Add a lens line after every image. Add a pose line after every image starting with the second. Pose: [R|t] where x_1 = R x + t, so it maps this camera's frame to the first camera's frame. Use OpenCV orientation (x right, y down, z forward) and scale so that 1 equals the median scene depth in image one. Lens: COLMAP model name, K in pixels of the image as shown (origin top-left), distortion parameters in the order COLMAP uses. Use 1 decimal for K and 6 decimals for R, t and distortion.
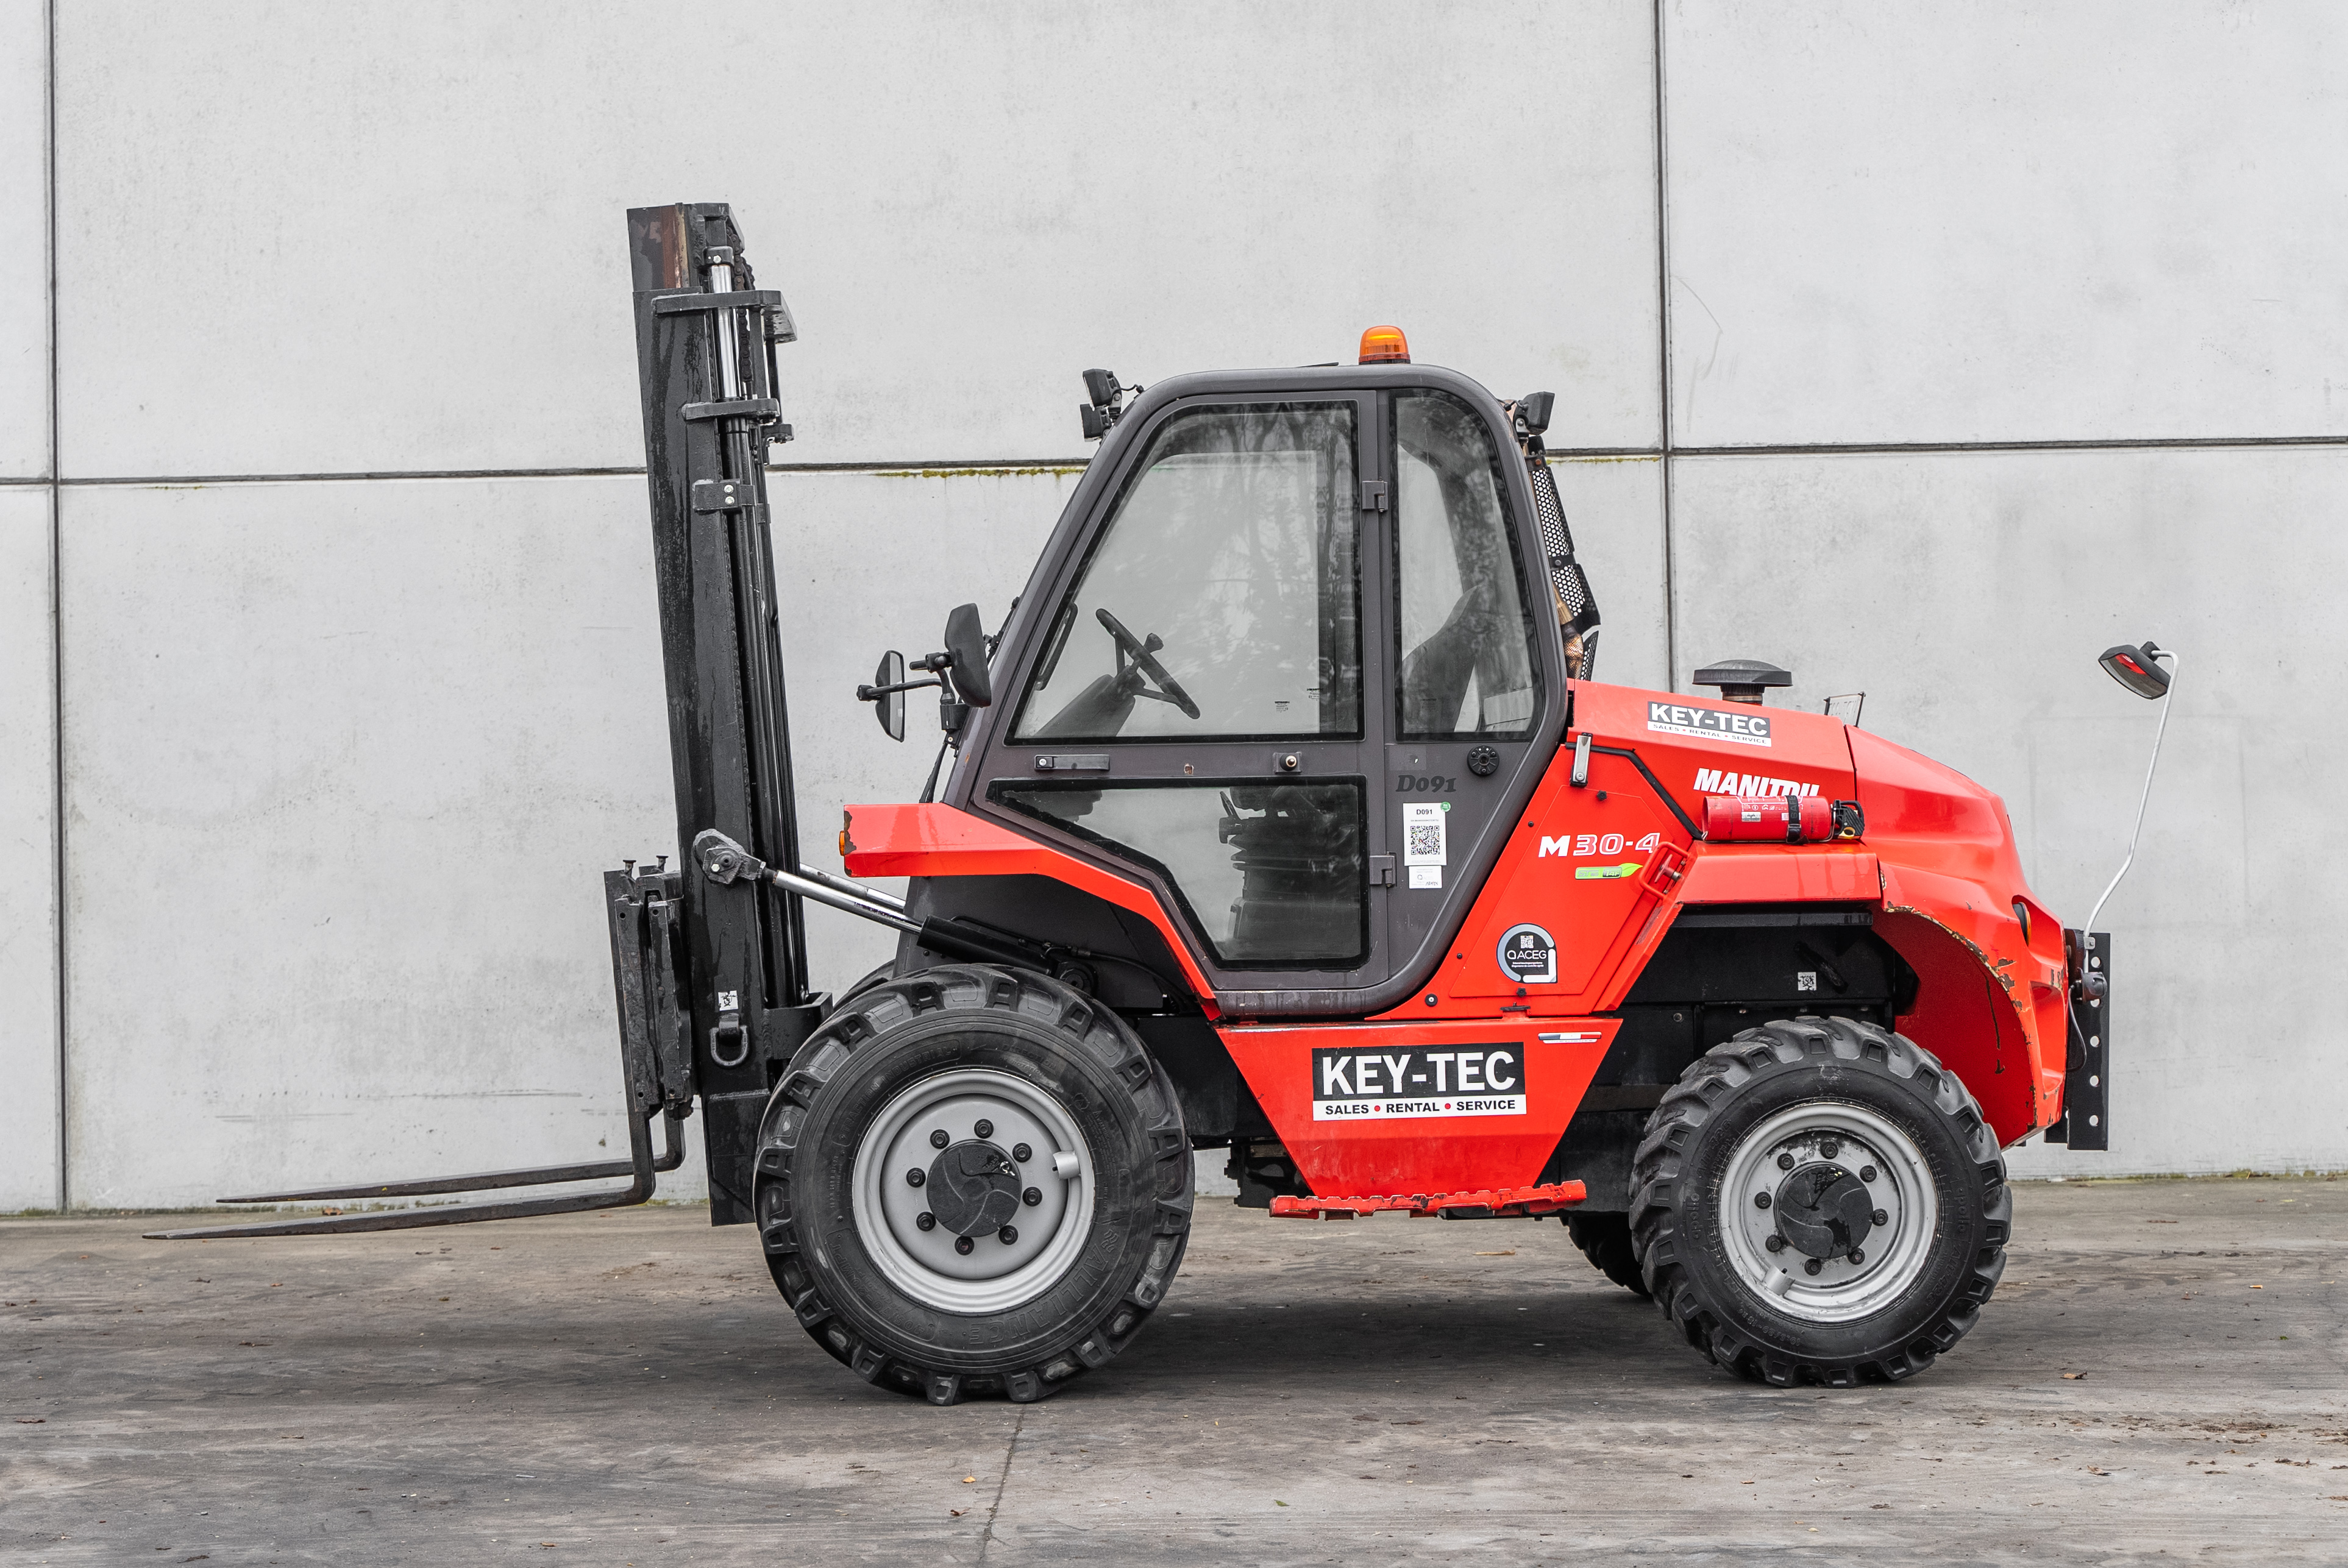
lens RADIAL K [[4215.1, 0, 1101.9], [0, 4215.1, 726.8], [0, 0, 1]] dist [-0.010087, 0.057422]
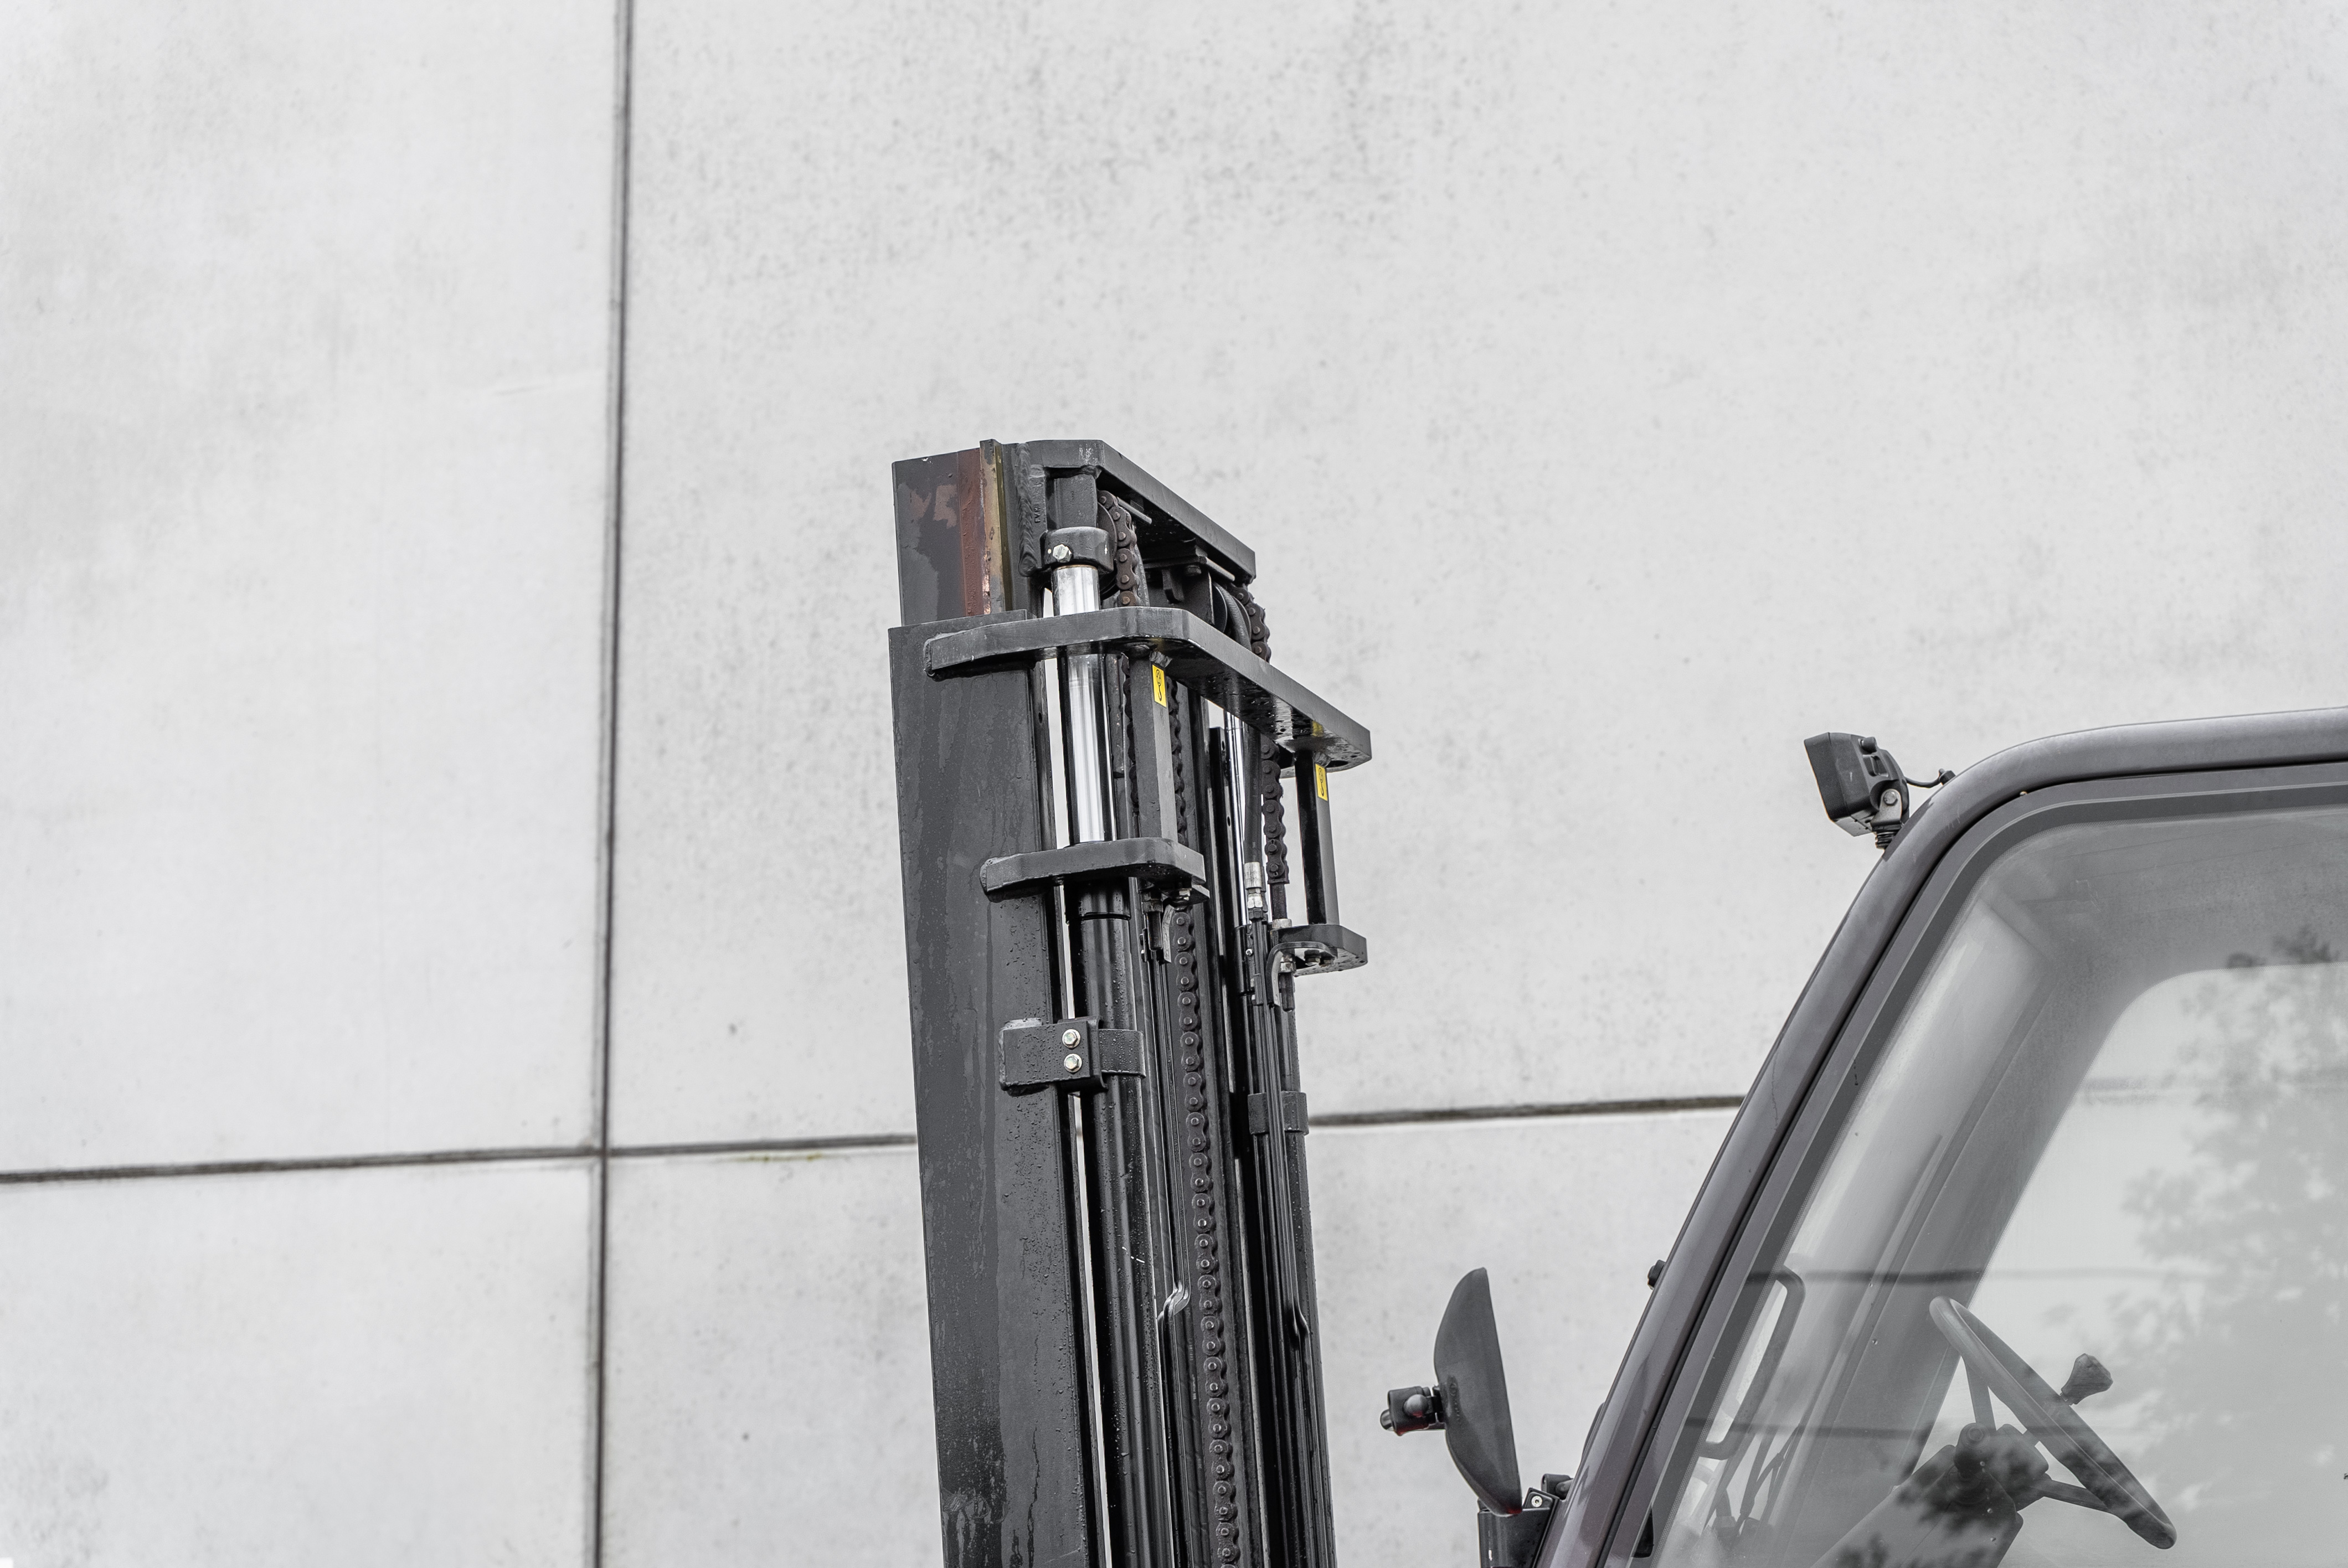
lens RADIAL K [[4930.5, 0, 1174.0], [0, 4930.5, 784.0], [0, 0, 1]] dist [0.026694, -0.106862]
pose [[0.944861, -0.045186, -0.324340, 0.068025], [-0.005610, 0.988056, -0.153995, -0.000652], [0.327424, 0.147324, 0.933322, 0.345666]]
